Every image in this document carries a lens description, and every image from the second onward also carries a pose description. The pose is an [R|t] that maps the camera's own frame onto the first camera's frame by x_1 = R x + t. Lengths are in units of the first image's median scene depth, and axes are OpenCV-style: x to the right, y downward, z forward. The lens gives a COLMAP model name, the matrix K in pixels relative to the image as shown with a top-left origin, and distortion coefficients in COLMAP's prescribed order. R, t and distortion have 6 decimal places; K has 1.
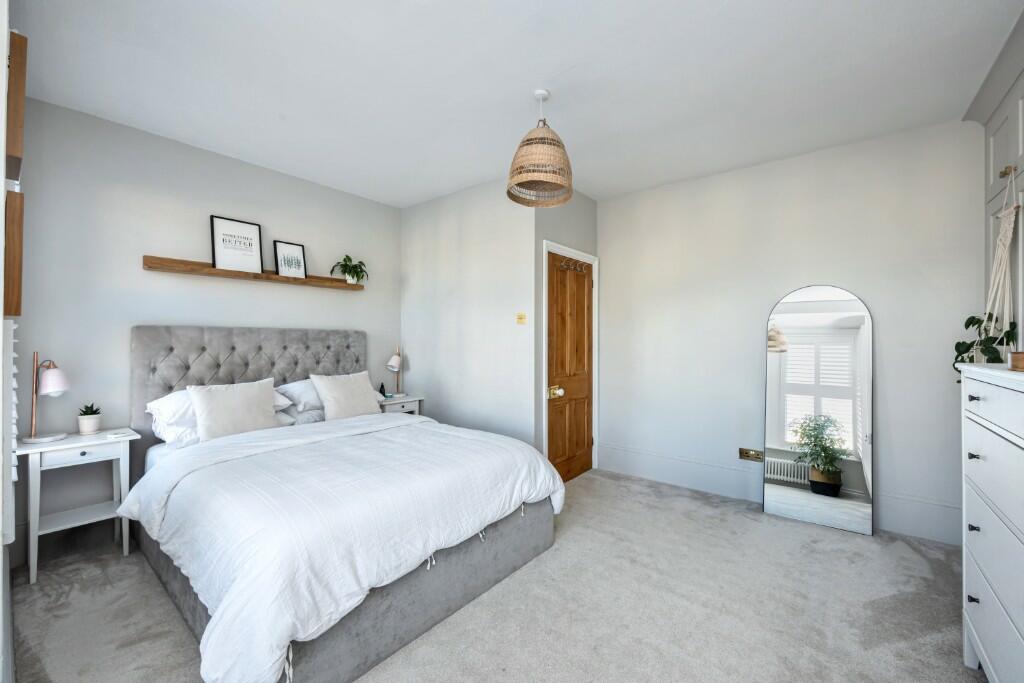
lens RADIAL K [[404.8, 0, 523.1], [0, 404.8, 337.3], [0, 0, 1]] dist [0.024923, -0.000006]
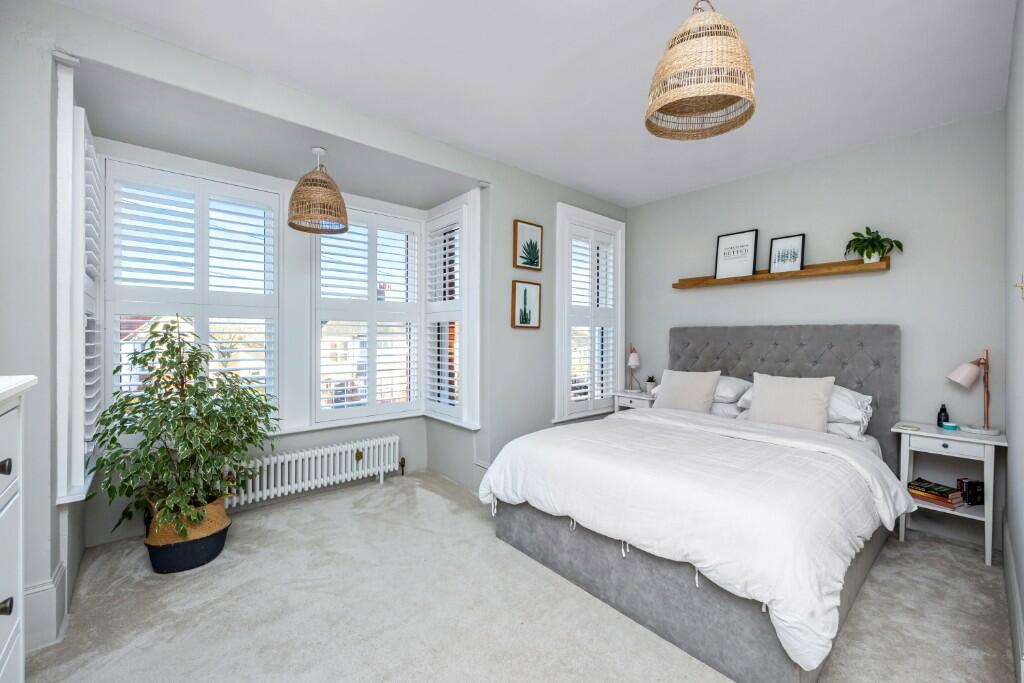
lens RADIAL K [[404.8, 0, 523.1], [0, 404.8, 337.3], [0, 0, 1]] dist [0.024923, -0.000006]
pose [[-0.154571, 0.001728, -0.987980, 0.520705], [0.006831, 0.999976, 0.000680, 0.002613], [0.987958, -0.006644, -0.154579, 0.572185]]
